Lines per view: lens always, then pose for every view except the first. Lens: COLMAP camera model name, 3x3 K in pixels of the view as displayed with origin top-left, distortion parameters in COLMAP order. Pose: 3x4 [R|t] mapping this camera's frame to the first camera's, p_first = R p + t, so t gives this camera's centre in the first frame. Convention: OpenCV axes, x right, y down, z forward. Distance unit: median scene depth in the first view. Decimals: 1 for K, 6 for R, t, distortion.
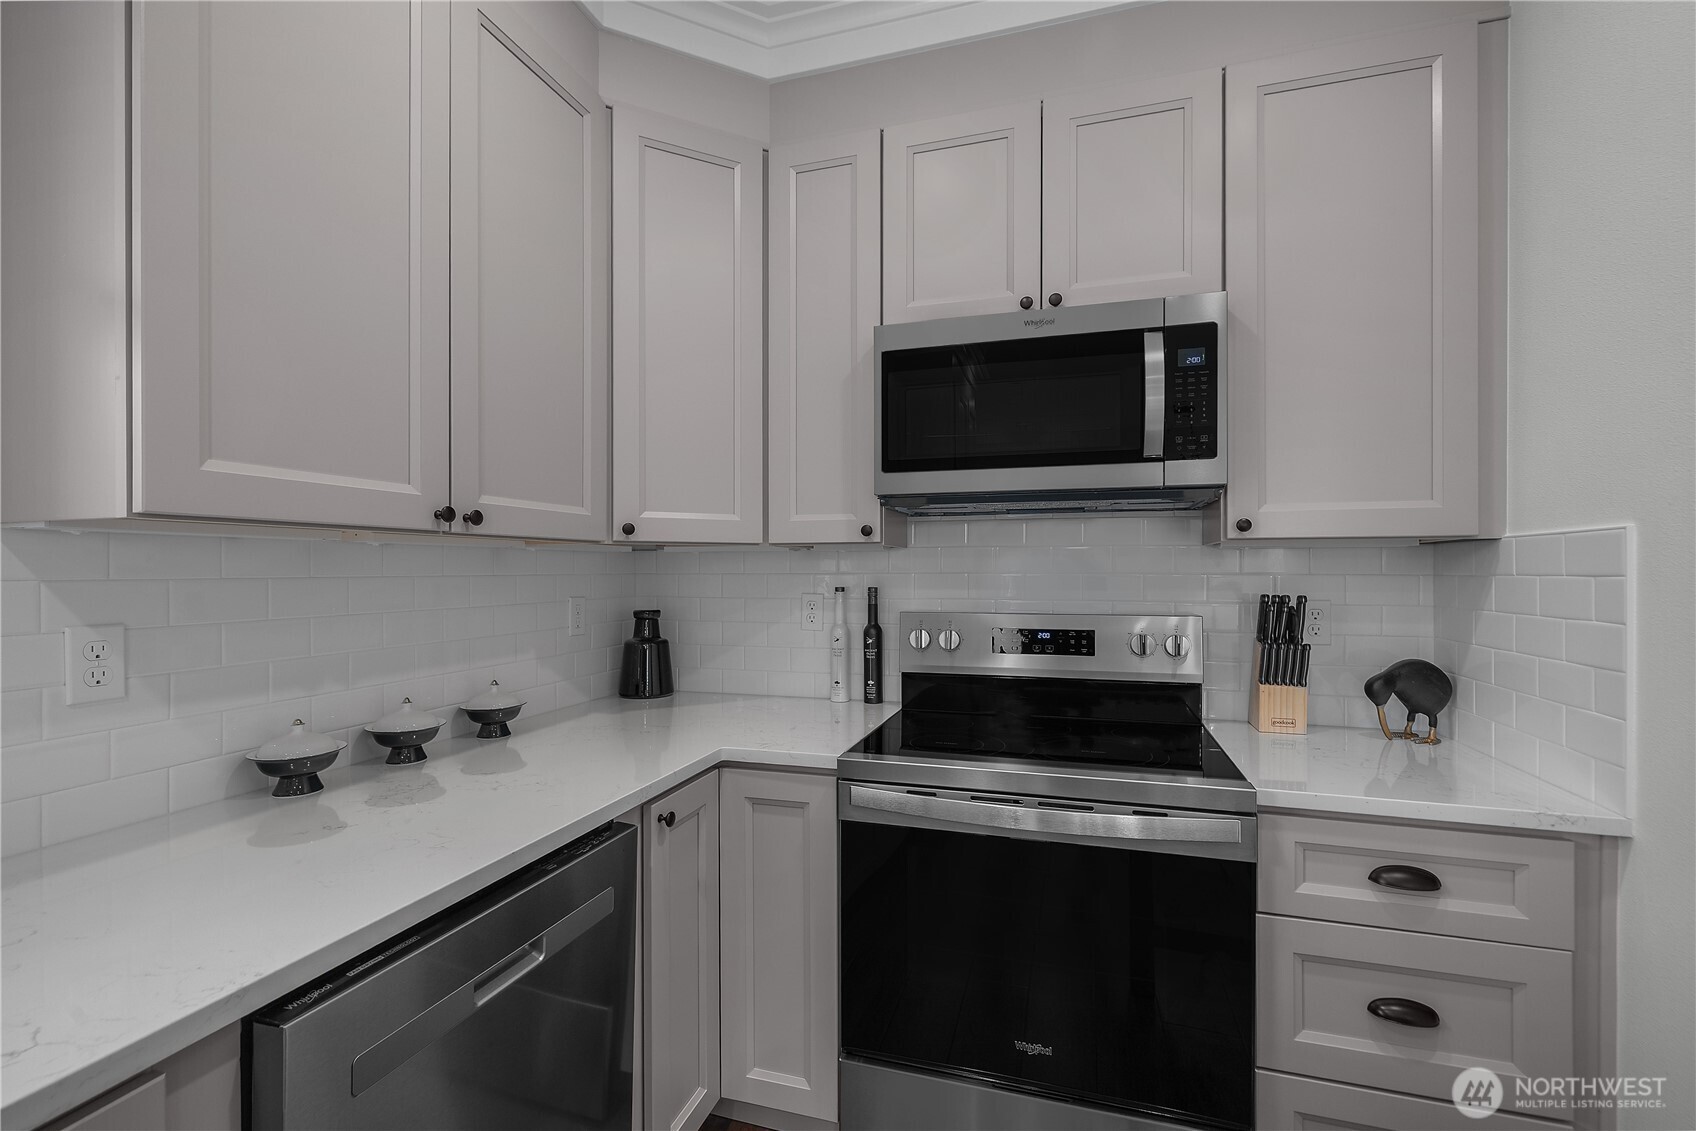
lens RADIAL K [[746.3, 0, 848.0], [0, 746.3, 565.5], [0, 0, 1]] dist [-0.001016, -0.000064]
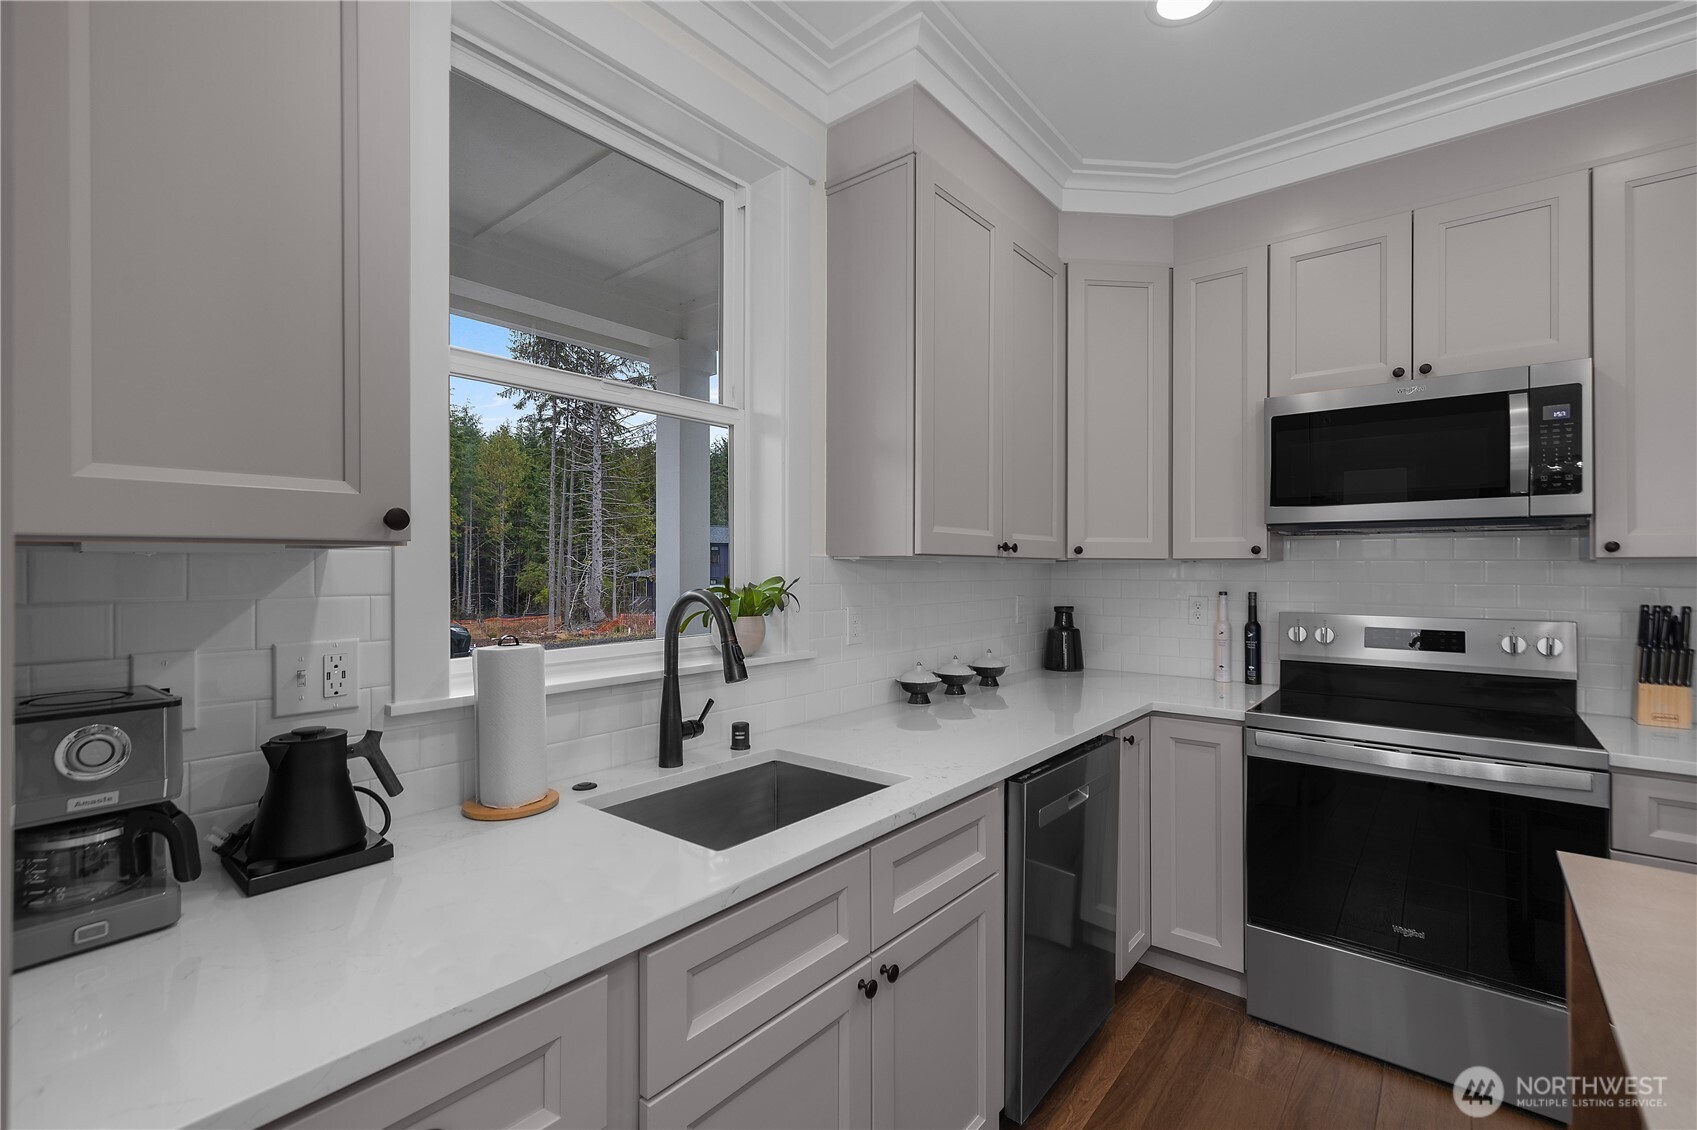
lens RADIAL K [[742.2, 0, 886.8], [0, 742.2, 558.5], [0, 0, 1]] dist [0.002732, 0.000050]
pose [[0.938044, 0.000954, -0.346514, -0.138212], [-0.003900, 0.999962, -0.007806, -0.019111], [0.346493, 0.008674, 0.938012, -0.483958]]
